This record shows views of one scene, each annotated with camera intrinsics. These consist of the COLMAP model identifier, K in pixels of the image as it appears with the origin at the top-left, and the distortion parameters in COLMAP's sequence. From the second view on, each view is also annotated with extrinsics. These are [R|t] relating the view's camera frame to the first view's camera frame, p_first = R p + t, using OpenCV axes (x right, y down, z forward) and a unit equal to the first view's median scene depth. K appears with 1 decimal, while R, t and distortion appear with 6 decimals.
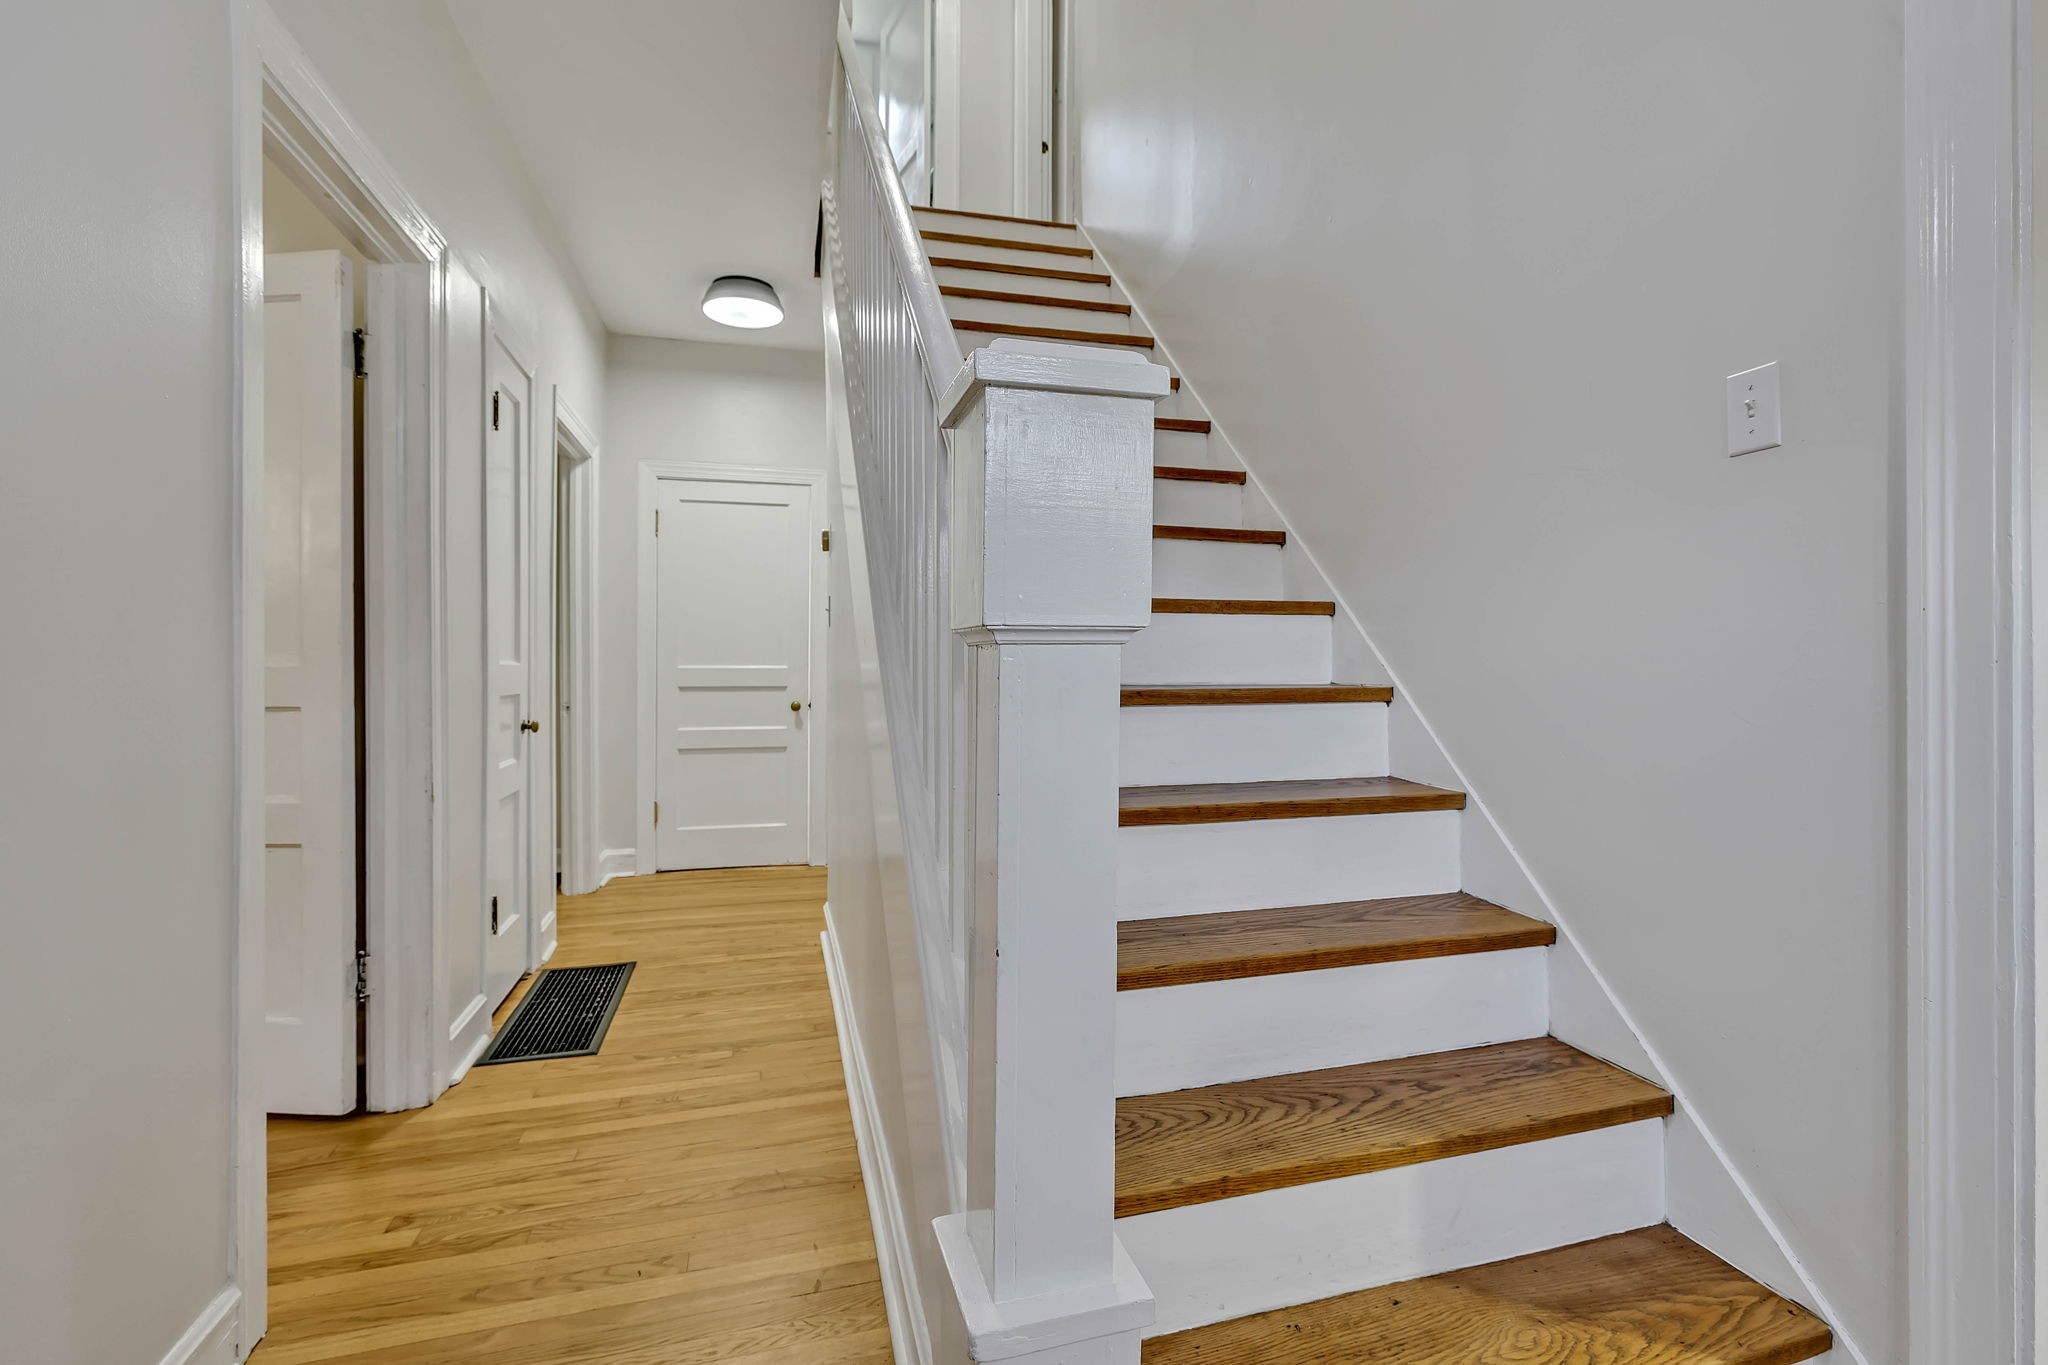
lens RADIAL K [[889.4, 0, 1021.6], [0, 889.4, 674.6], [0, 0, 1]] dist [0.000457, -0.000176]
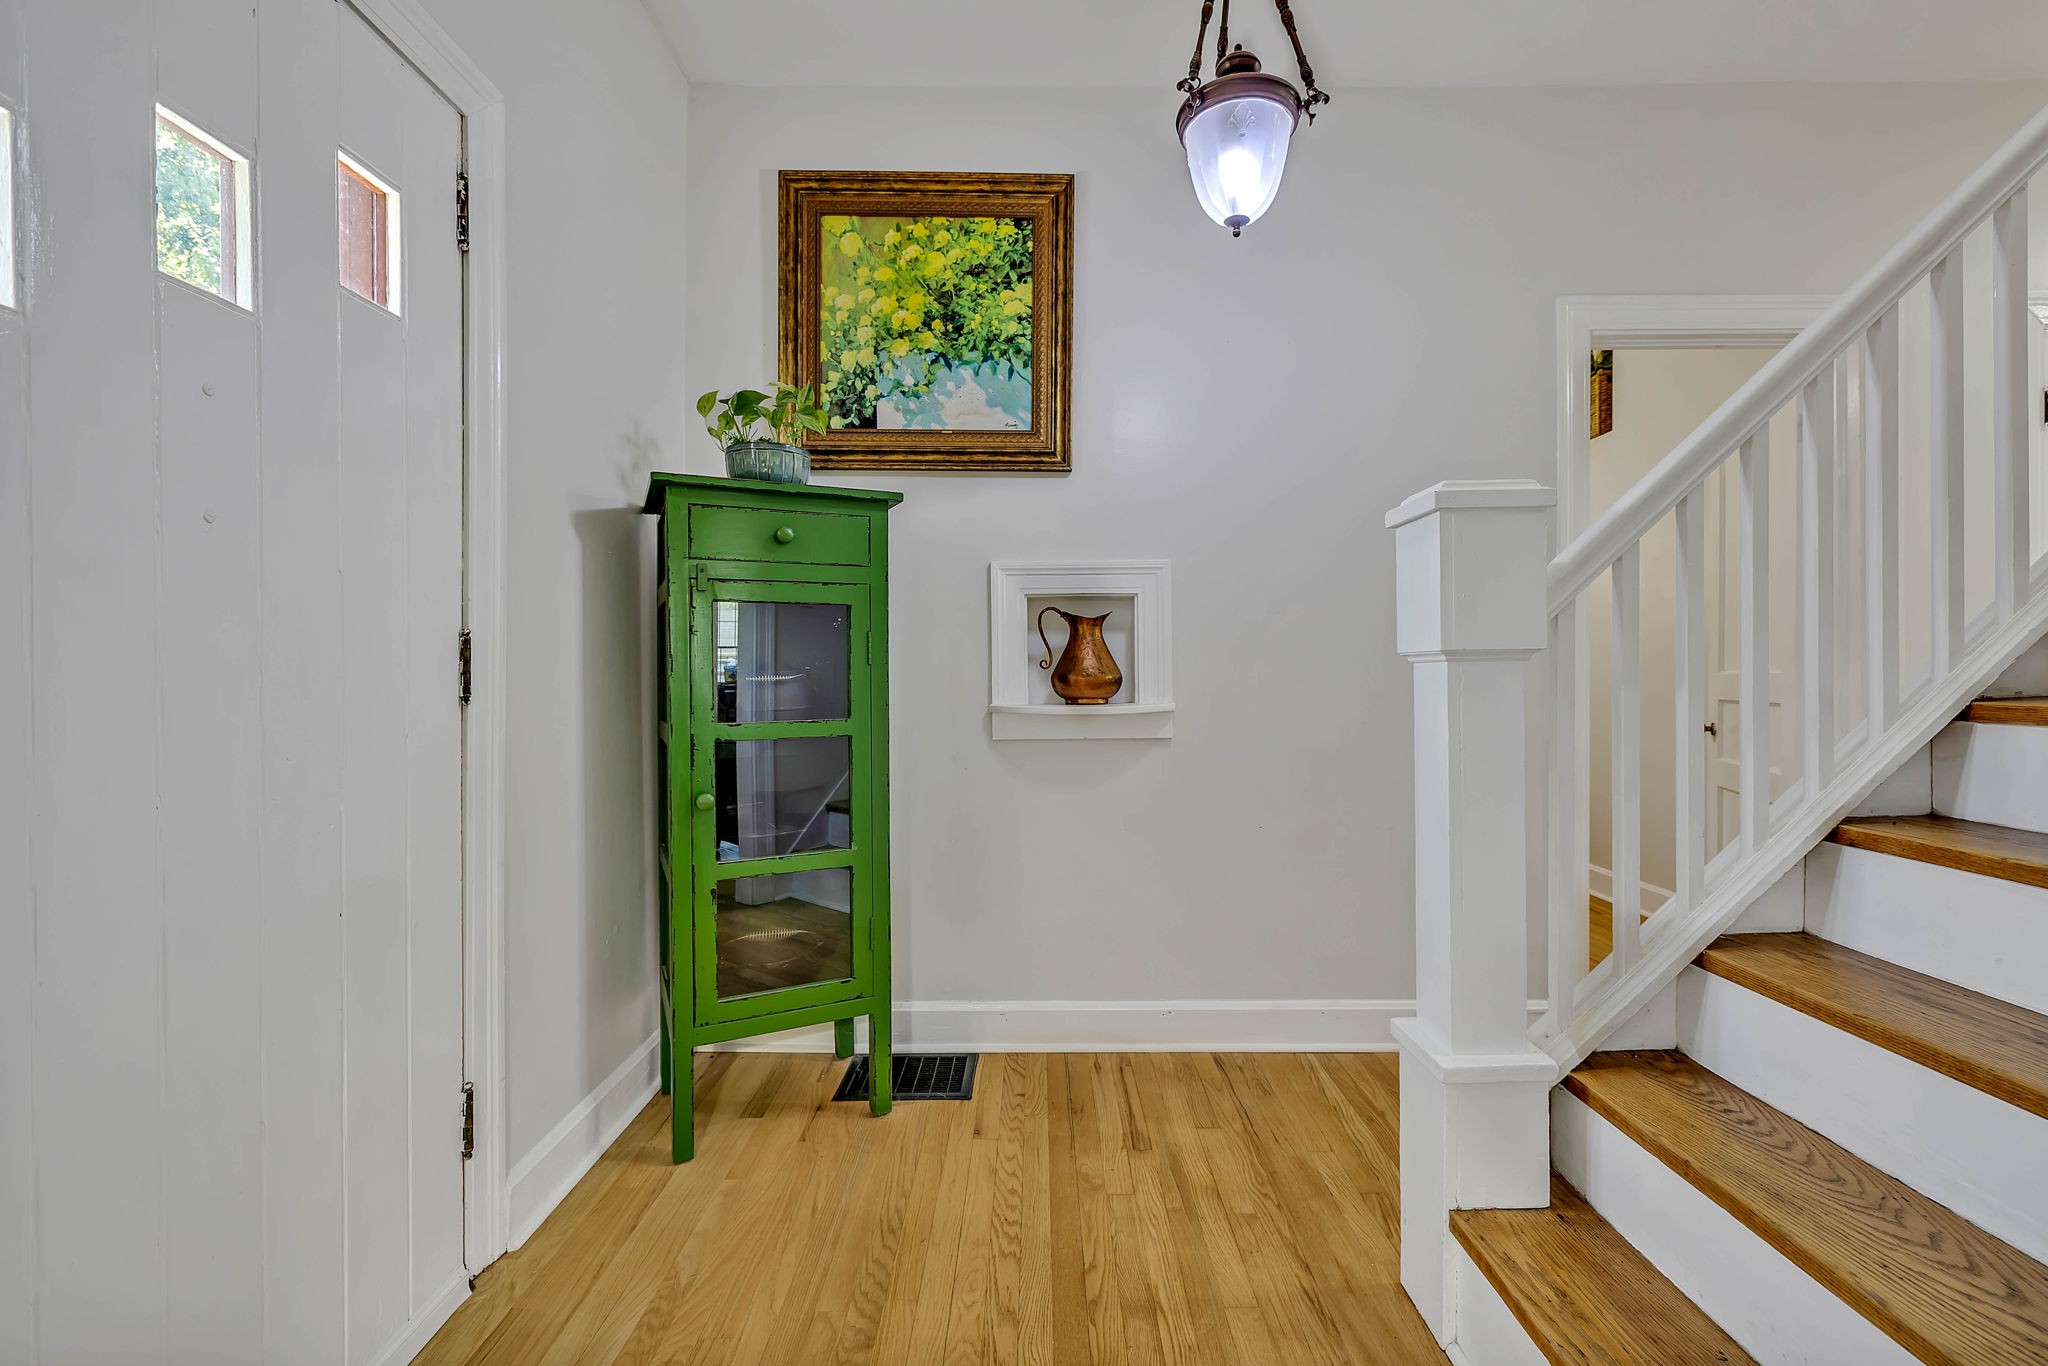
lens RADIAL K [[1019.1, 0, 1043.7], [0, 1019.1, 682.1], [0, 0, 1]] dist [-0.007278, -0.000943]
pose [[-0.280043, 0.005092, -0.959974, 1.358909], [0.004236, 0.999983, 0.004069, -0.008183], [0.959978, -0.002927, -0.280060, 0.515325]]
